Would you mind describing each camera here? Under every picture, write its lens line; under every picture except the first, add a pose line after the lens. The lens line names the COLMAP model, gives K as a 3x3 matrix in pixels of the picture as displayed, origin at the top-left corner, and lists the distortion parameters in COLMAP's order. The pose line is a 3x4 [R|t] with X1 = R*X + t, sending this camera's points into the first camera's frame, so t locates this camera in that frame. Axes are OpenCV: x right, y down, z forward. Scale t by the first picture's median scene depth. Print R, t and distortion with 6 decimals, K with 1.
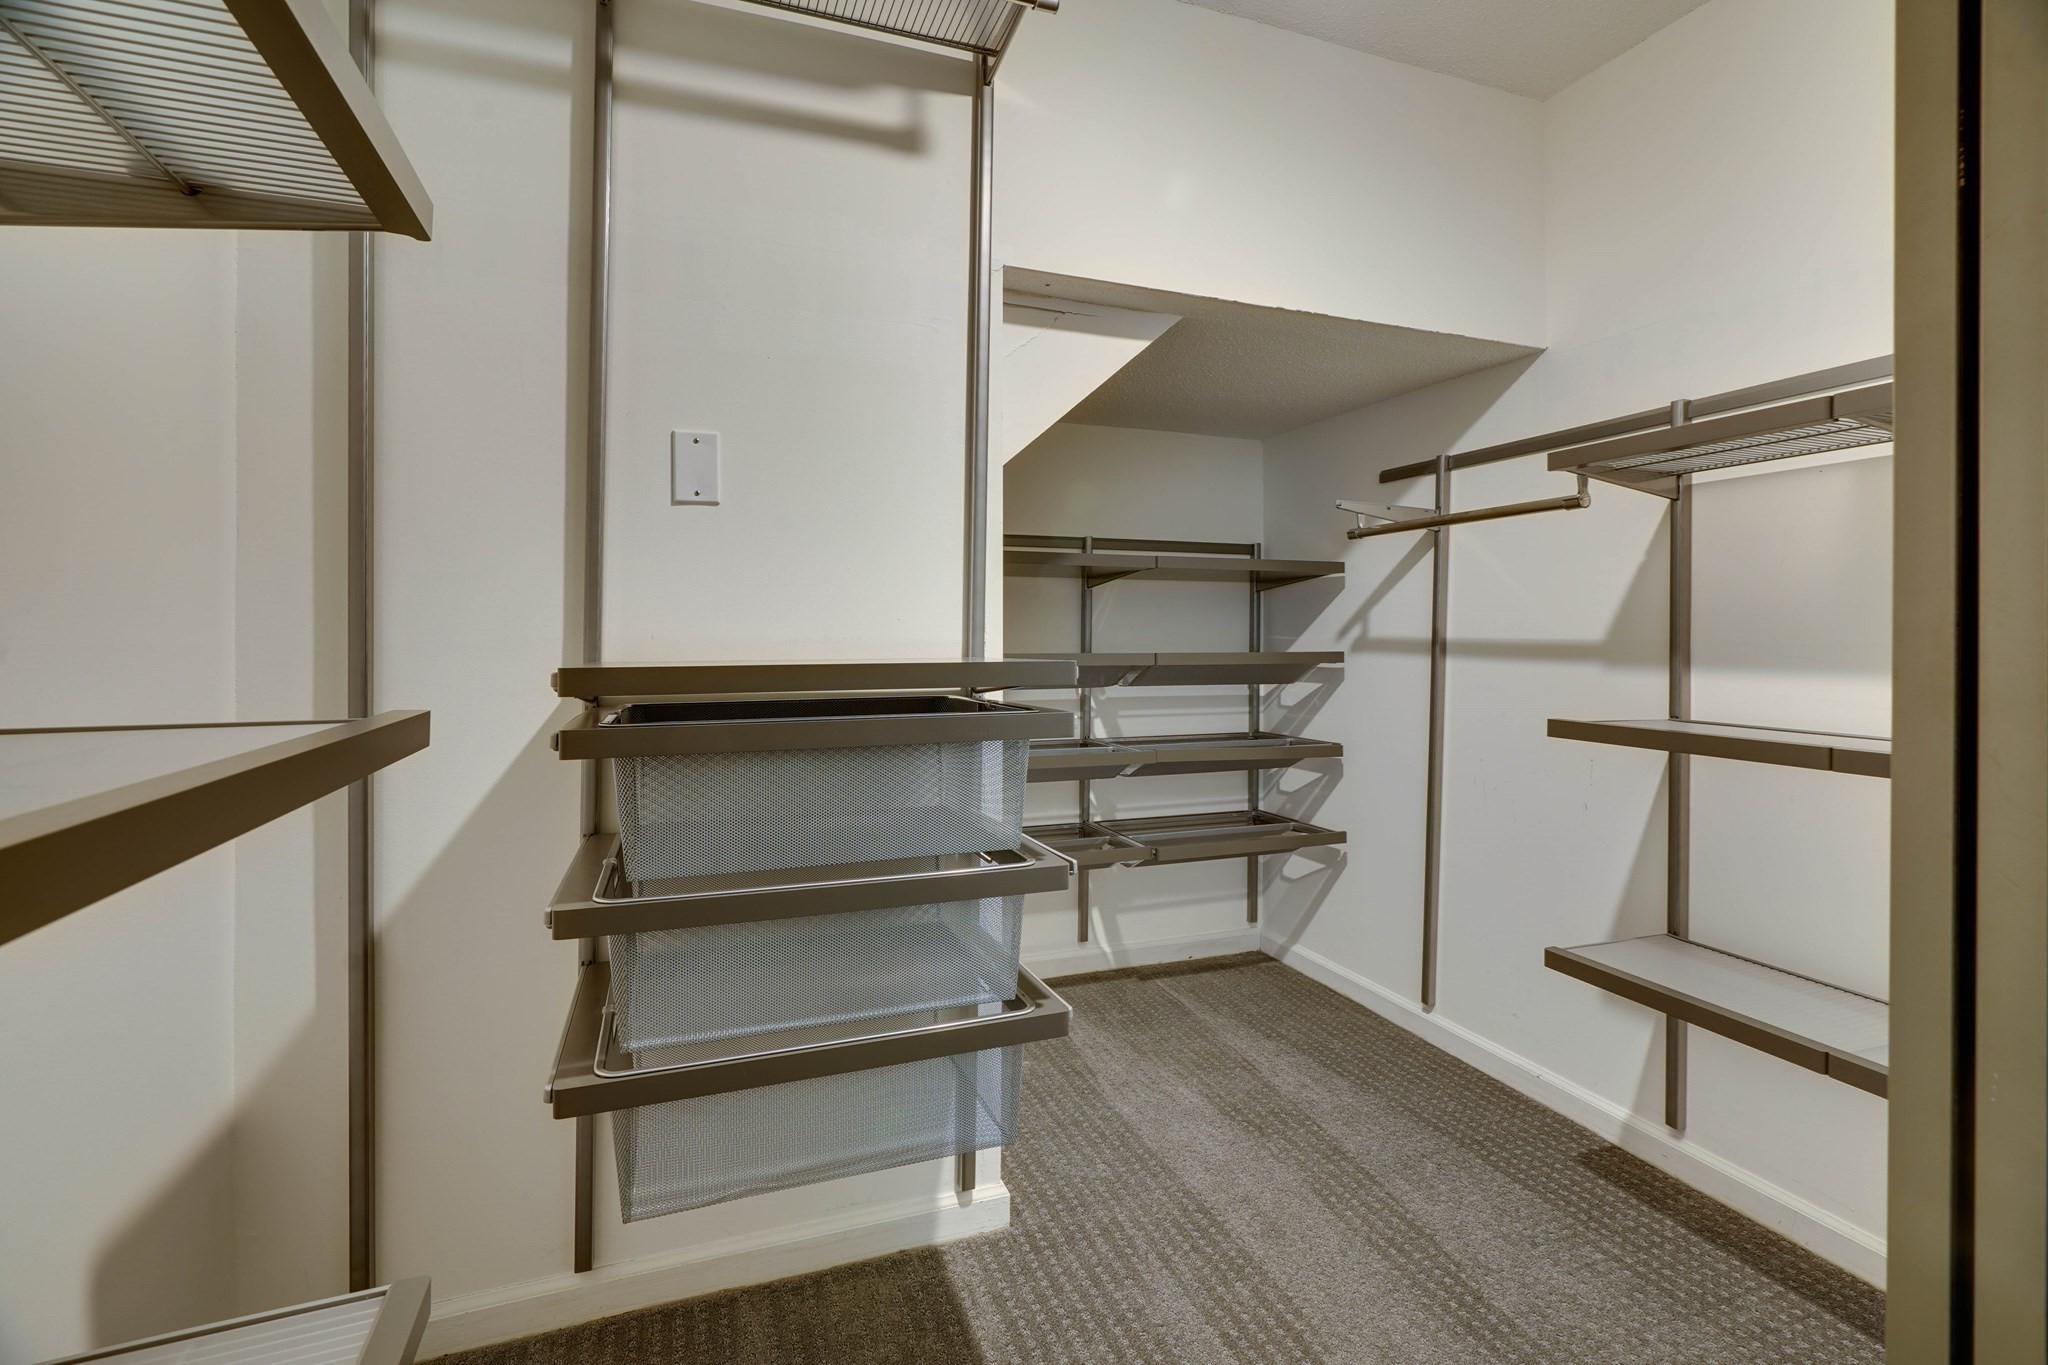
lens RADIAL K [[938.0, 0, 1026.1], [0, 938.0, 653.1], [0, 0, 1]] dist [-0.006458, 0.001261]
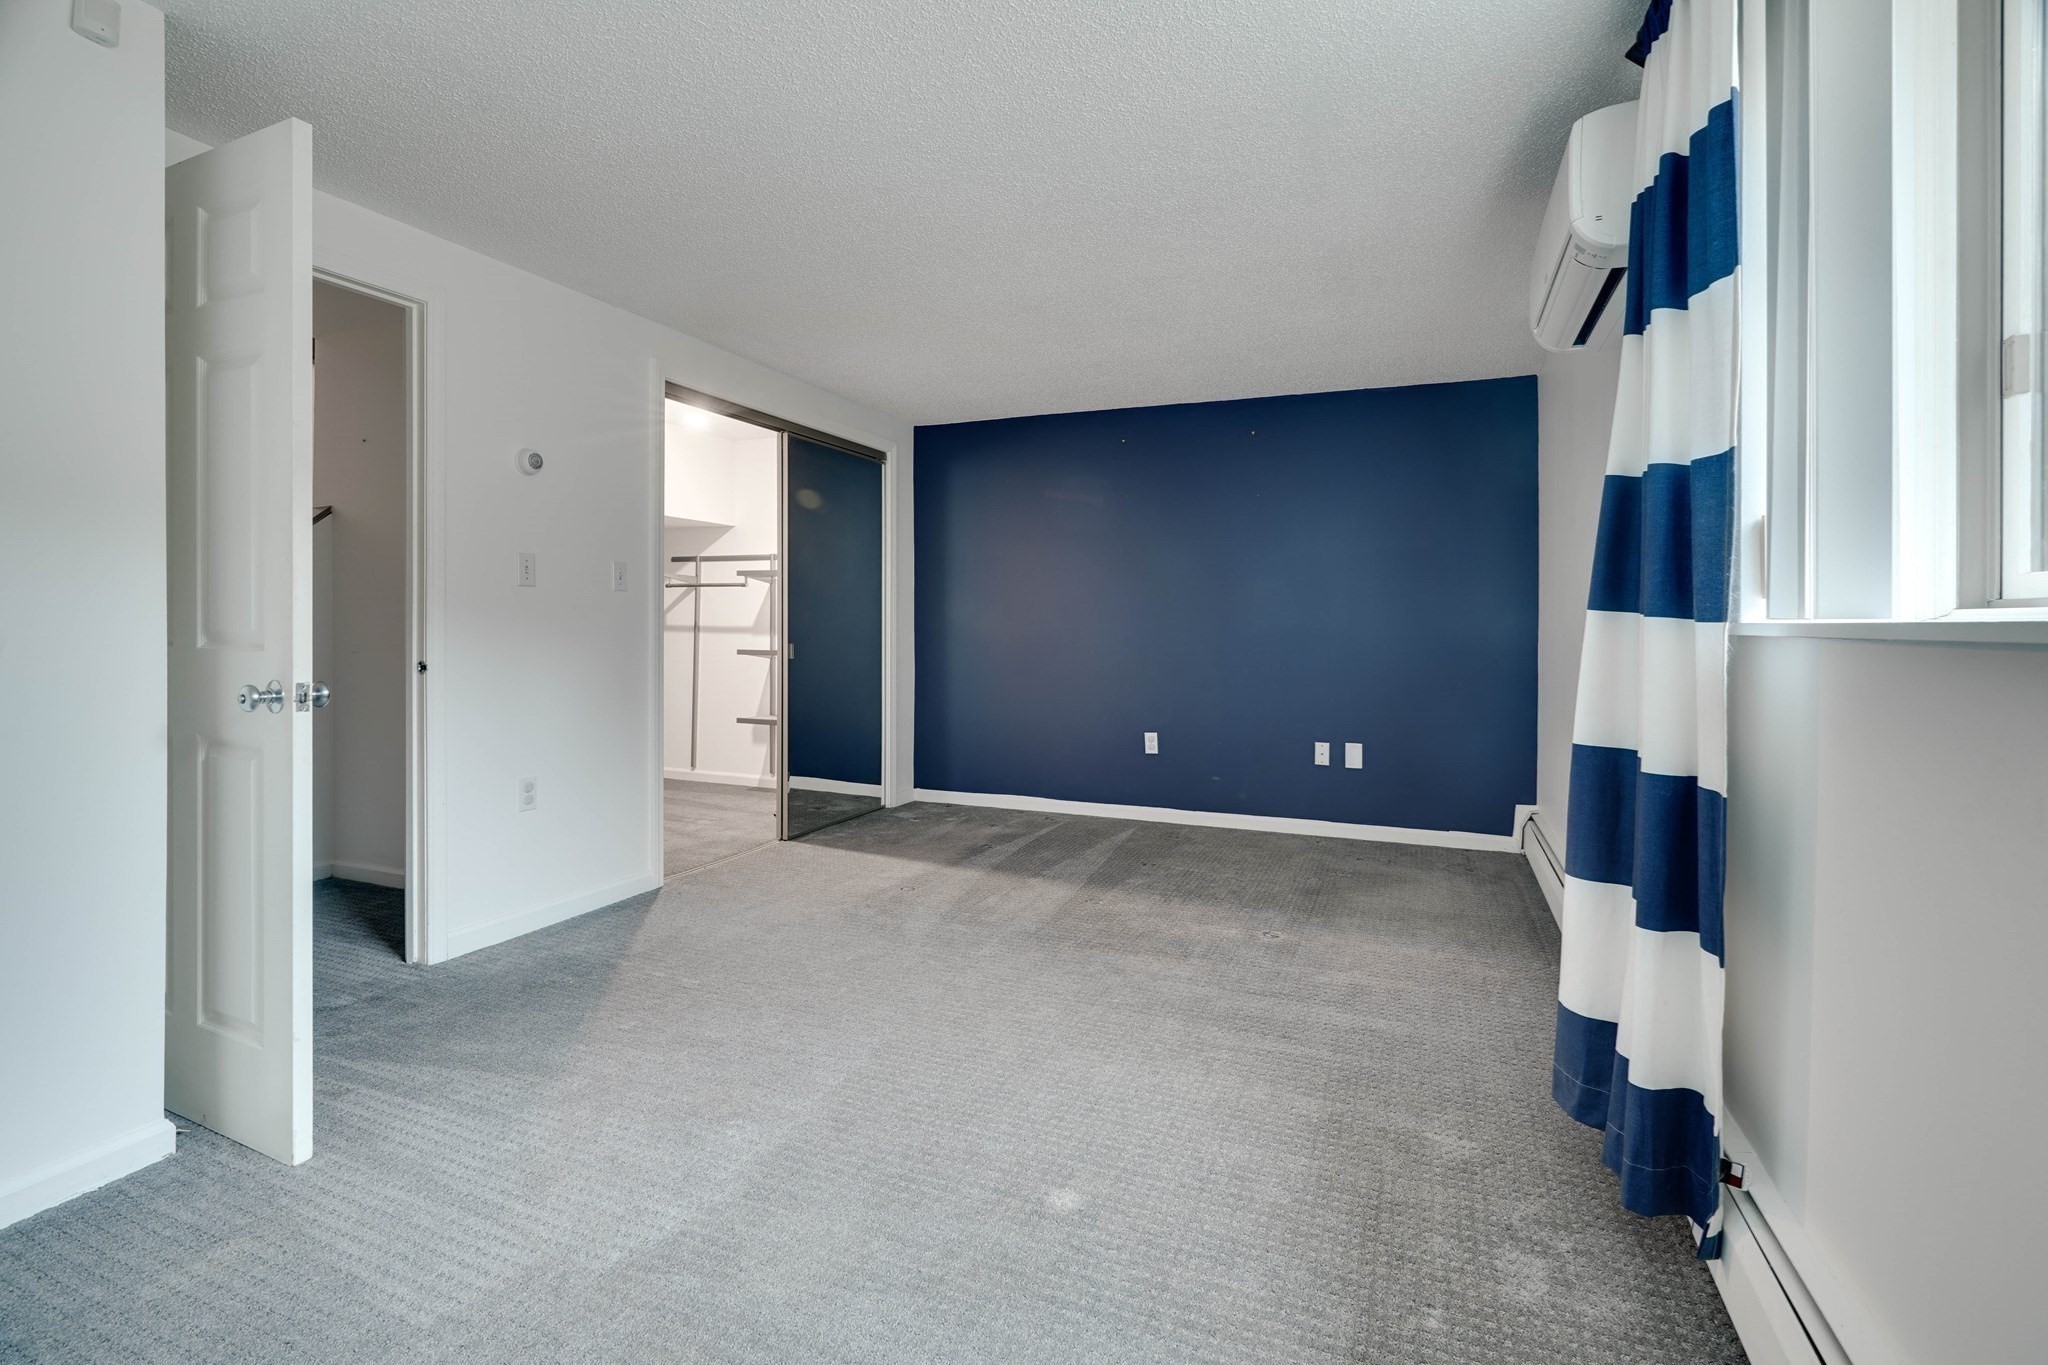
lens RADIAL K [[938.0, 0, 1026.1], [0, 938.0, 653.1], [0, 0, 1]] dist [-0.006458, 0.001261]
pose [[0.680873, -0.006660, 0.732371, -0.865988], [0.006029, 0.999976, 0.003489, 0.058644], [-0.732377, 0.002040, 0.680897, -1.480270]]
